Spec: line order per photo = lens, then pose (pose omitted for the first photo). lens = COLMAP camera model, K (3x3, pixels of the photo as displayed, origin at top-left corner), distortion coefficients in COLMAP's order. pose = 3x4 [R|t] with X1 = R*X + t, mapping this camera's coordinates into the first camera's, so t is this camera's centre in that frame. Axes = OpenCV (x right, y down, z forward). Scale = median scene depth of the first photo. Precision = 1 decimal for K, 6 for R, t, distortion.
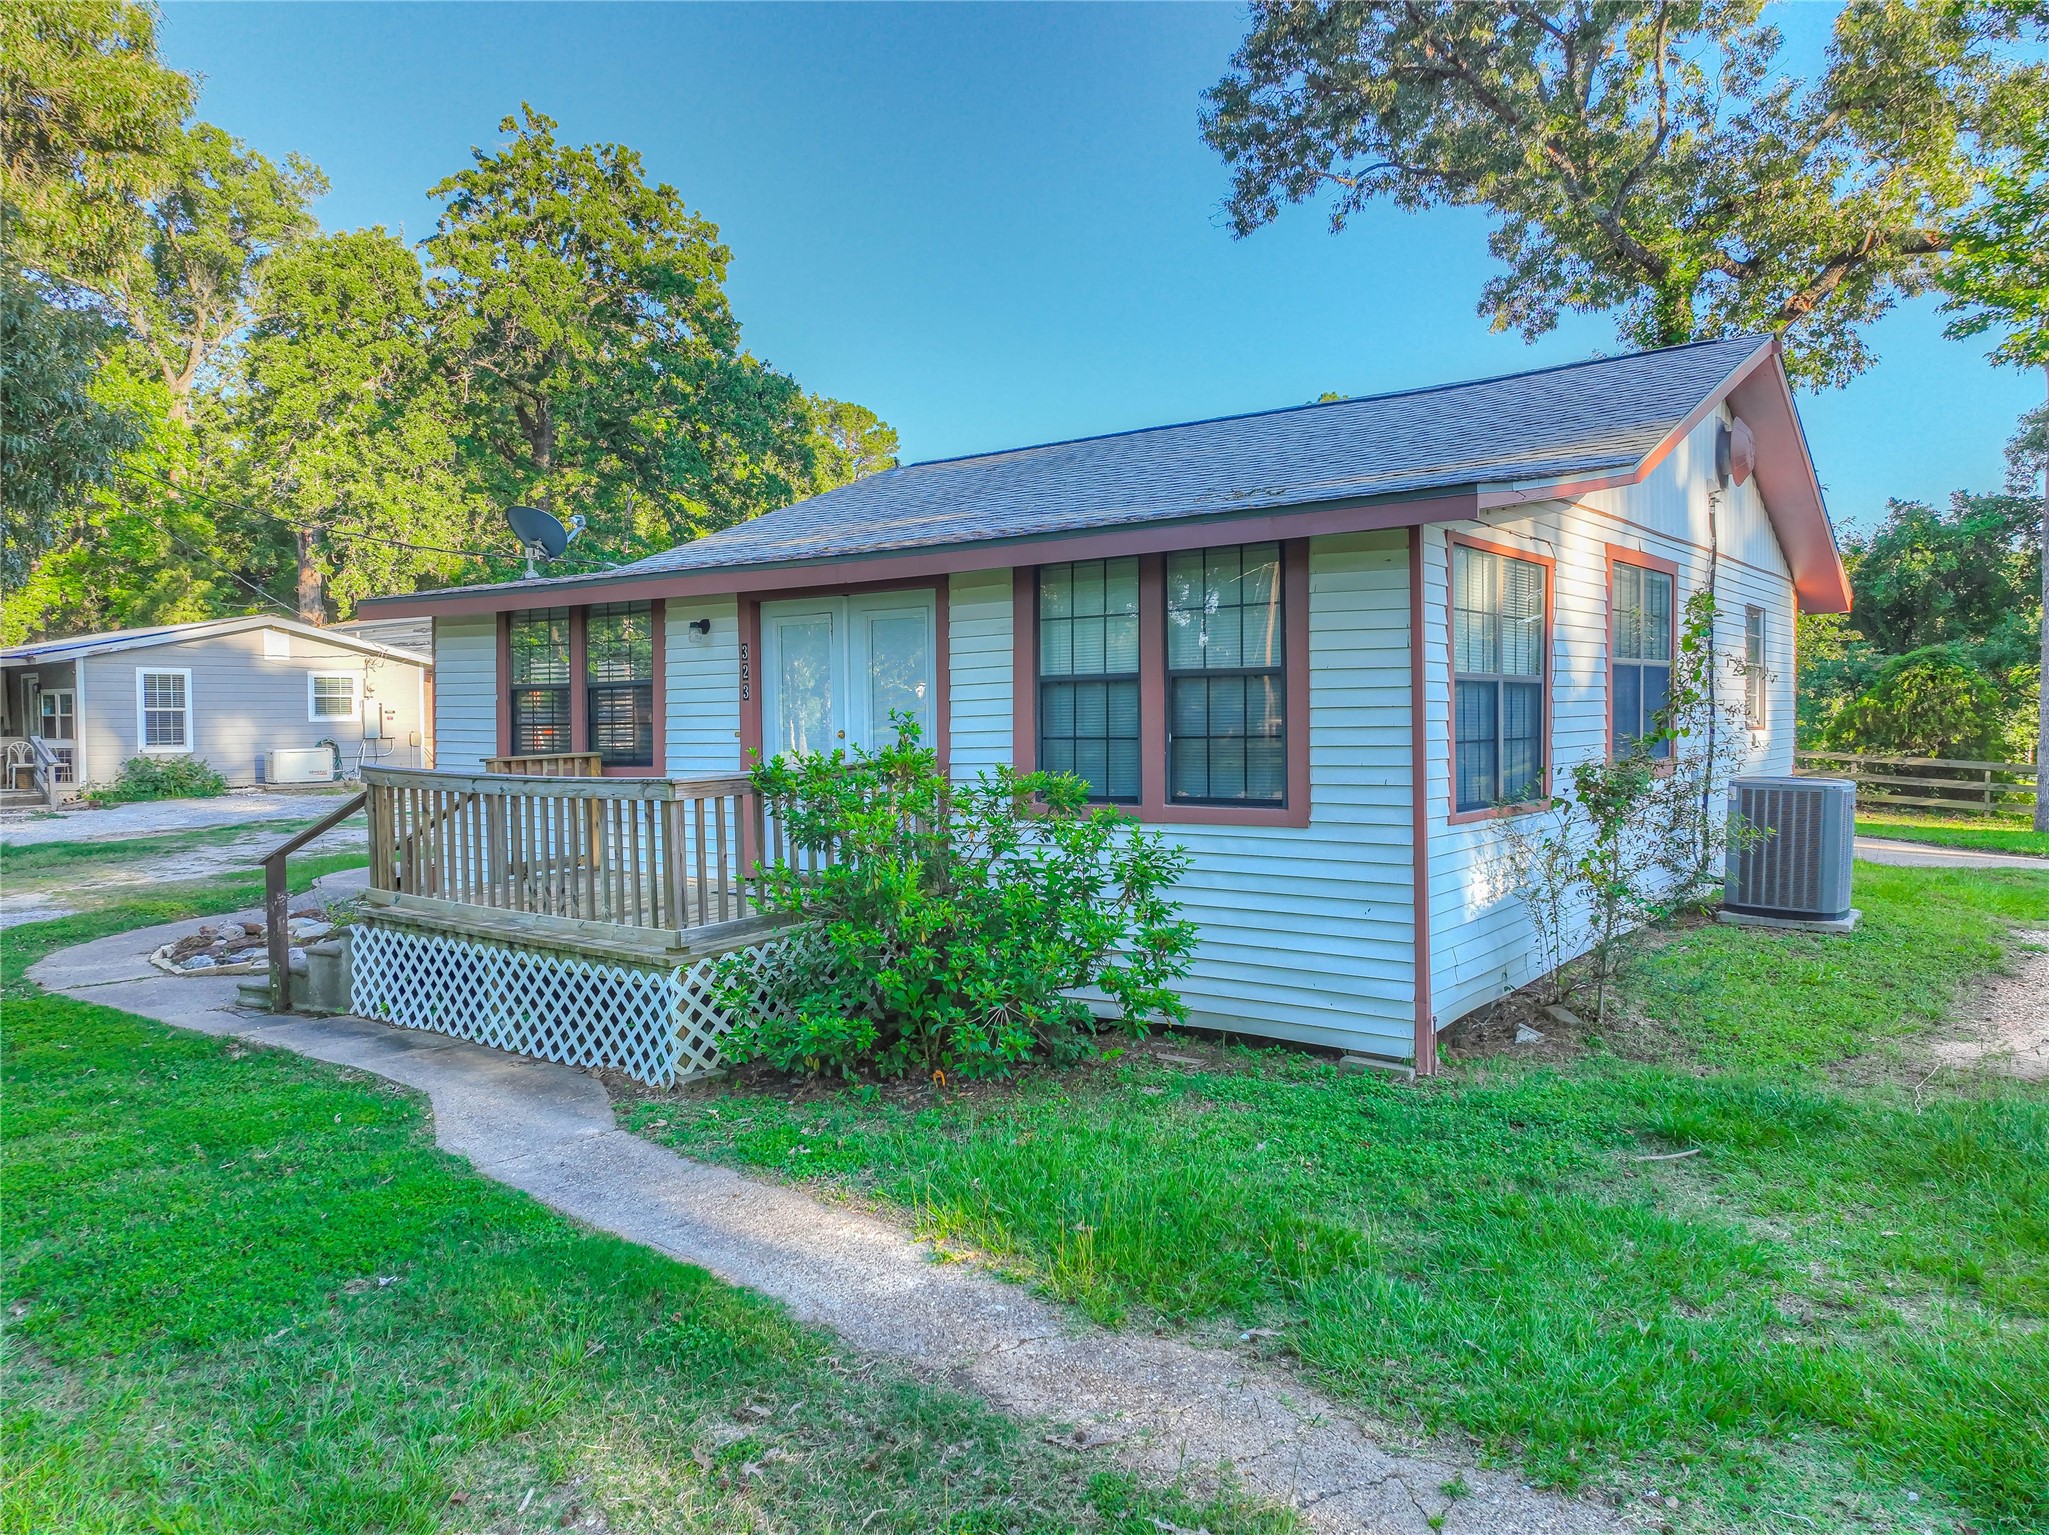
lens RADIAL K [[1438.4, 0, 1029.0], [0, 1438.4, 768.2], [0, 0, 1]] dist [0.022562, 0.006401]
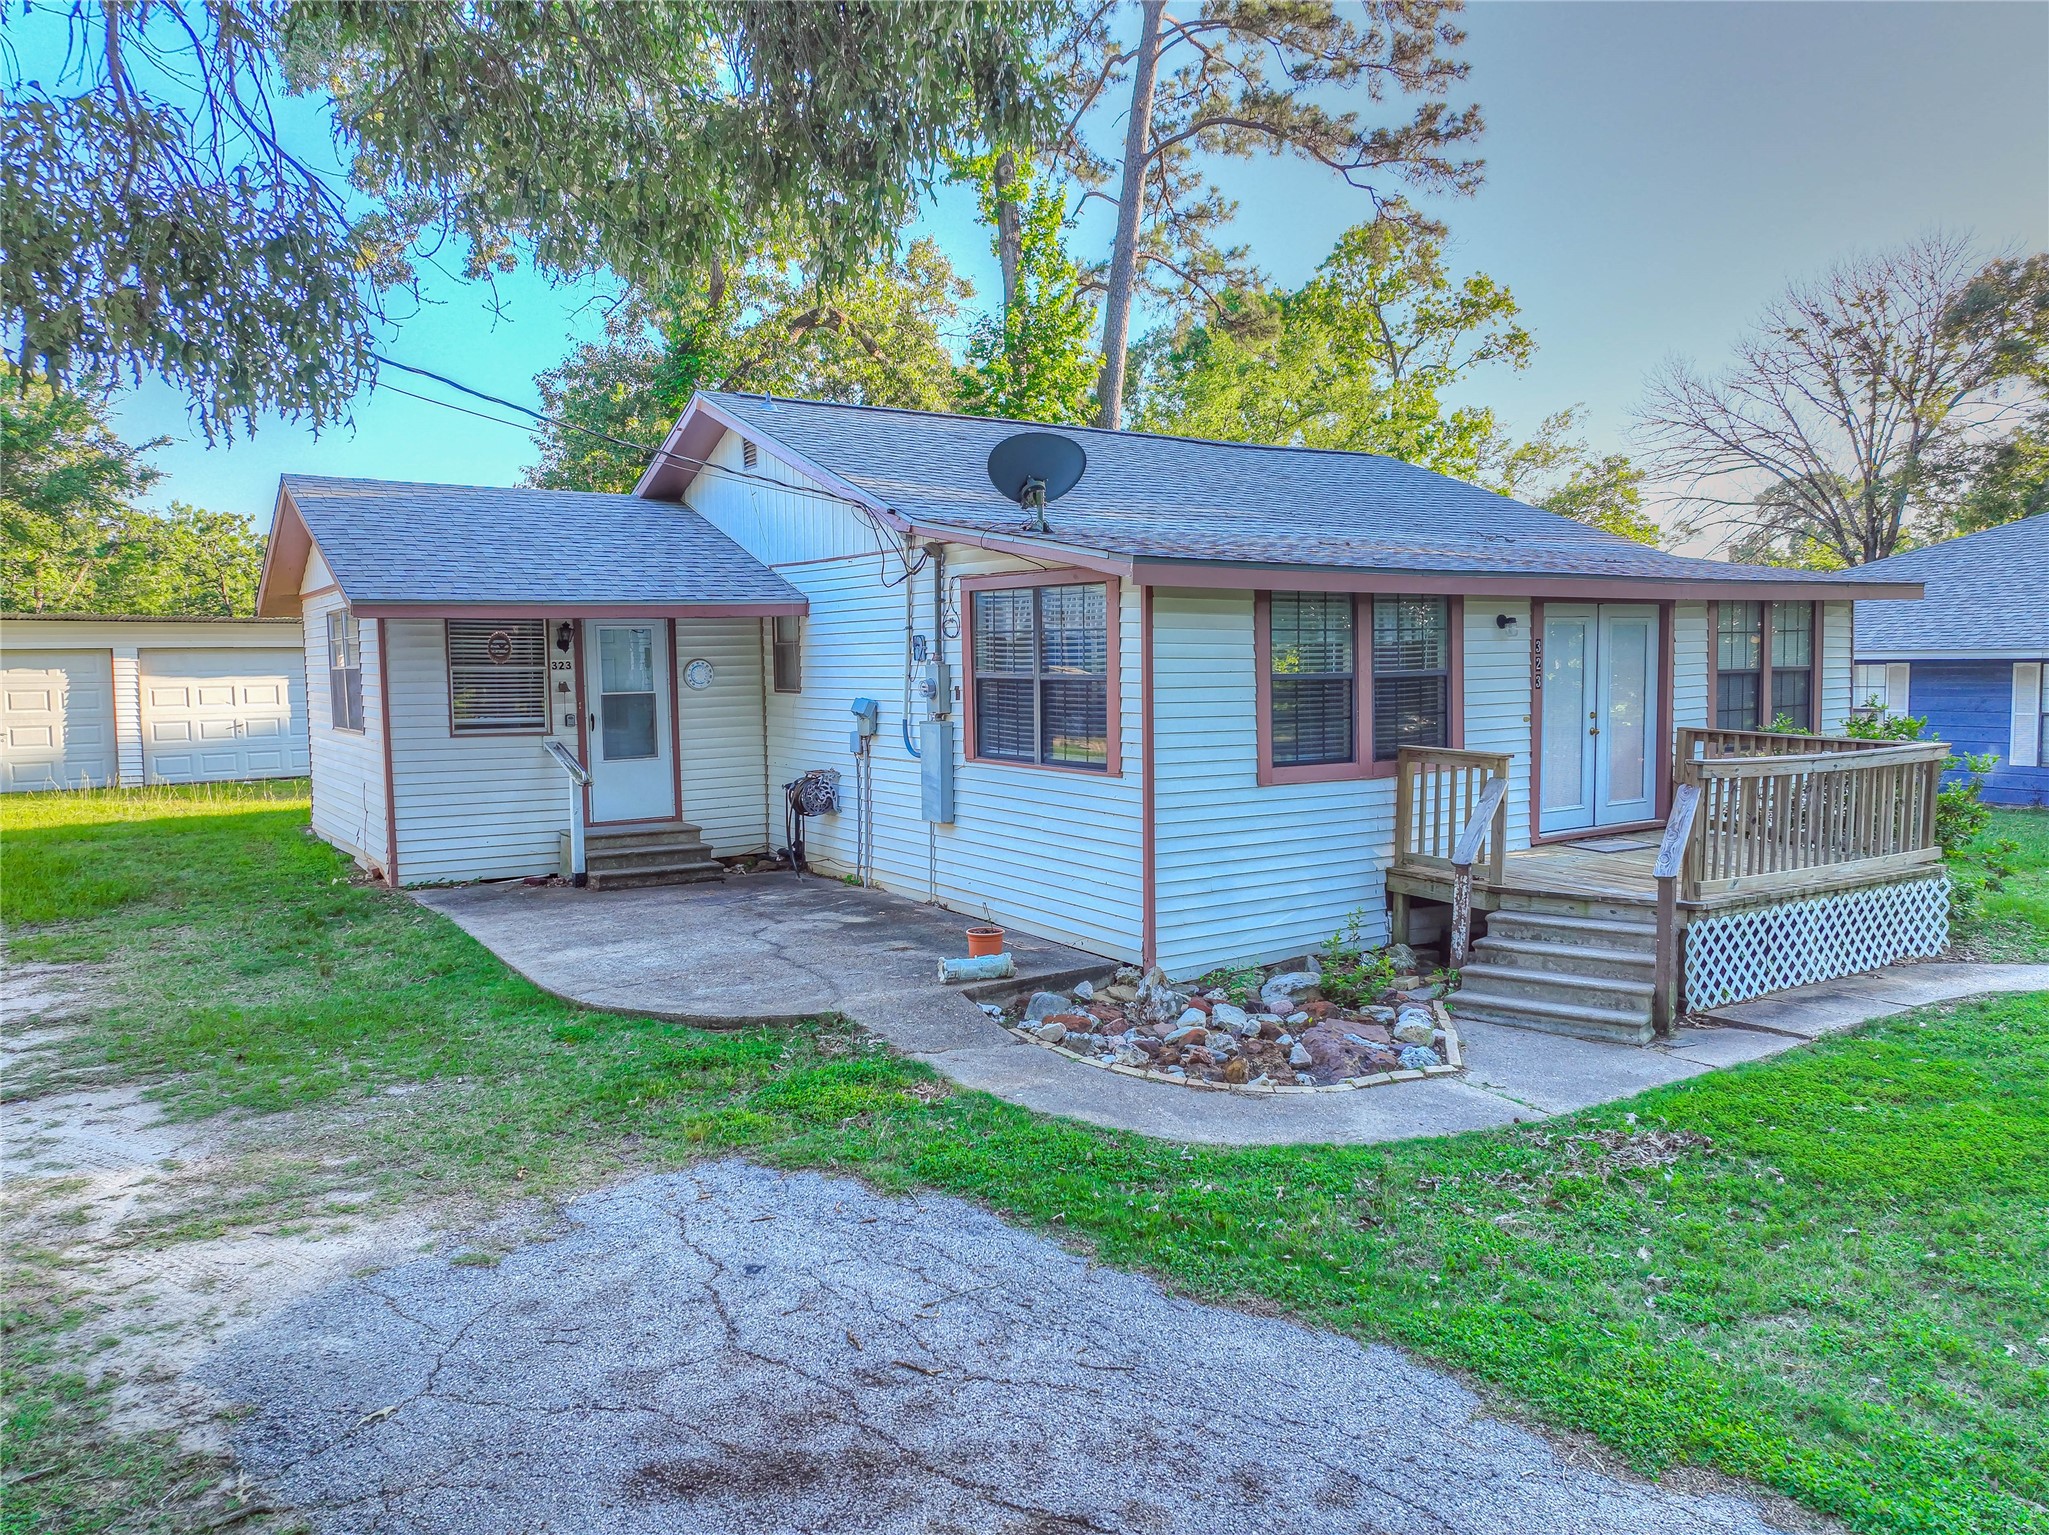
lens RADIAL K [[1457.0, 0, 1057.7], [0, 1457.0, 773.1], [0, 0, 1]] dist [0.002579, 0.002781]
pose [[0.316219, -0.066398, 0.946360, -1.579364], [0.044012, 0.997500, 0.055280, -0.068735], [-0.947665, 0.024171, 0.318350, 1.121696]]
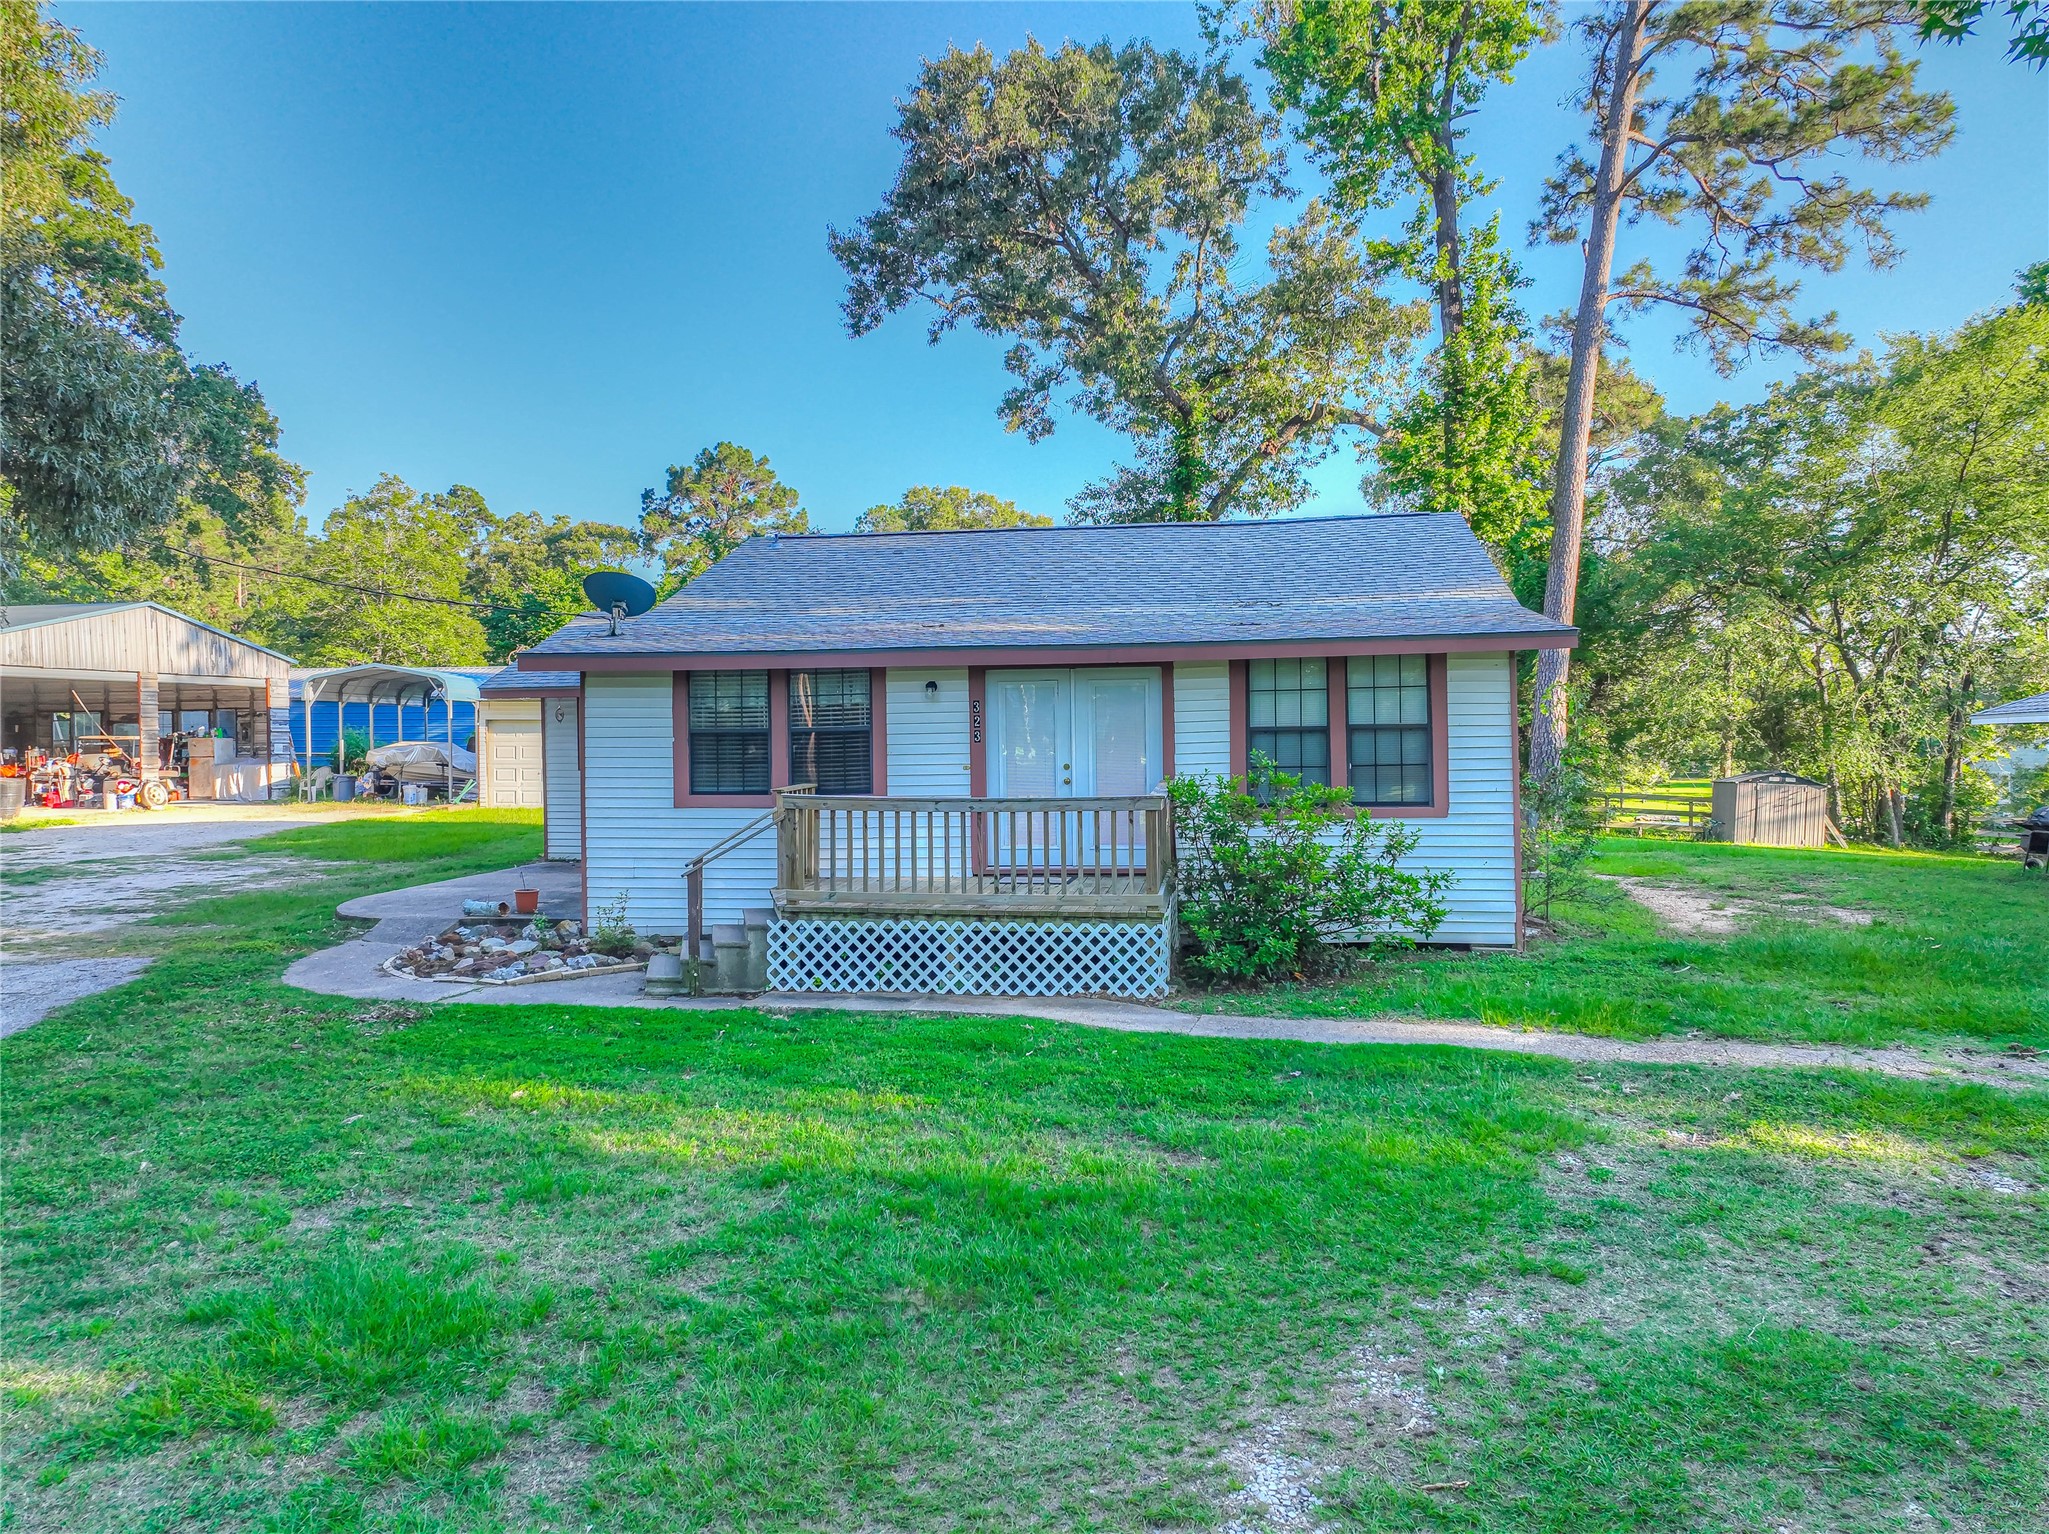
lens RADIAL K [[1438.4, 0, 1029.0], [0, 1438.4, 767.7], [0, 0, 1]] dist [0.022562, 0.006401]
pose [[0.880222, -0.010615, 0.474443, -0.893379], [0.021255, 0.999628, -0.017069, 0.000678], [-0.474085, 0.025109, 0.880121, -0.235085]]
